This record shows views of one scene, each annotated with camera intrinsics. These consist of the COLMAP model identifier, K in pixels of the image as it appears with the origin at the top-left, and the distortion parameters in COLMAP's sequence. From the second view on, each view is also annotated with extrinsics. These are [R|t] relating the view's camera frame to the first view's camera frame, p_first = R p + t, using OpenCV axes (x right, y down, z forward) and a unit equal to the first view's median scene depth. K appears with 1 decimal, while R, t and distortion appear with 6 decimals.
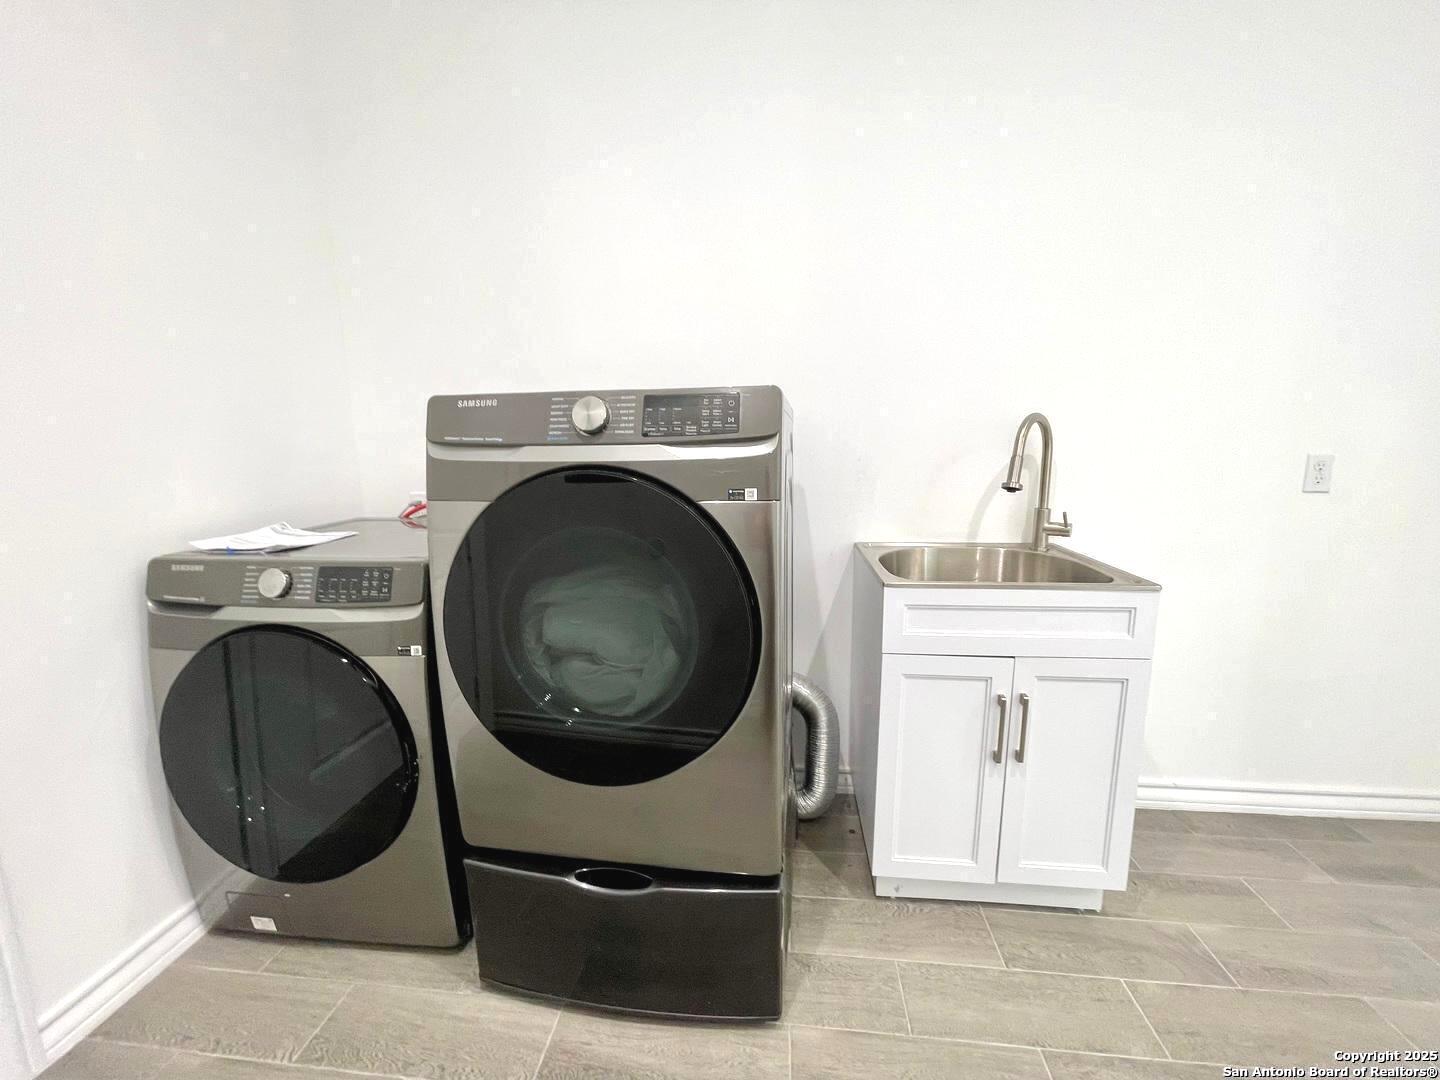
lens RADIAL K [[584.6, 0, 718.0], [0, 584.6, 533.1], [0, 0, 1]] dist [0.000551, -0.000016]
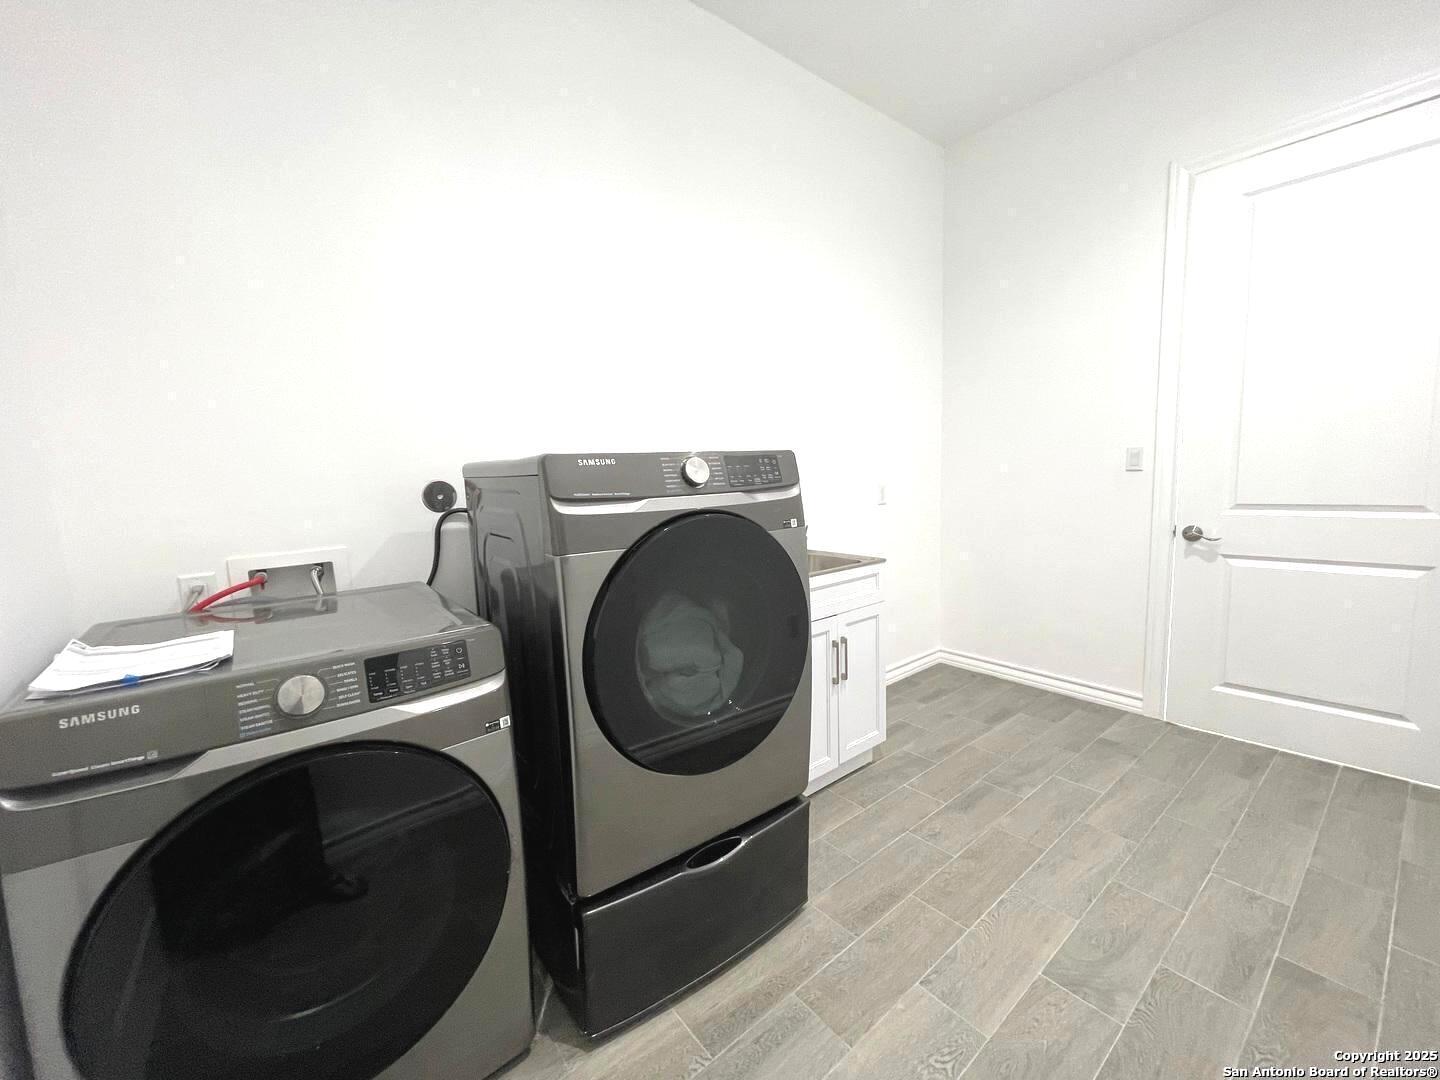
lens RADIAL K [[584.6, 0, 718.0], [0, 584.6, 533.1], [0, 0, 1]] dist [0.000551, -0.000016]
pose [[0.707857, -0.089859, 0.700616, -0.903138], [0.136781, 0.990539, -0.011152, -0.040948], [-0.692985, 0.103725, 0.713451, 0.065579]]
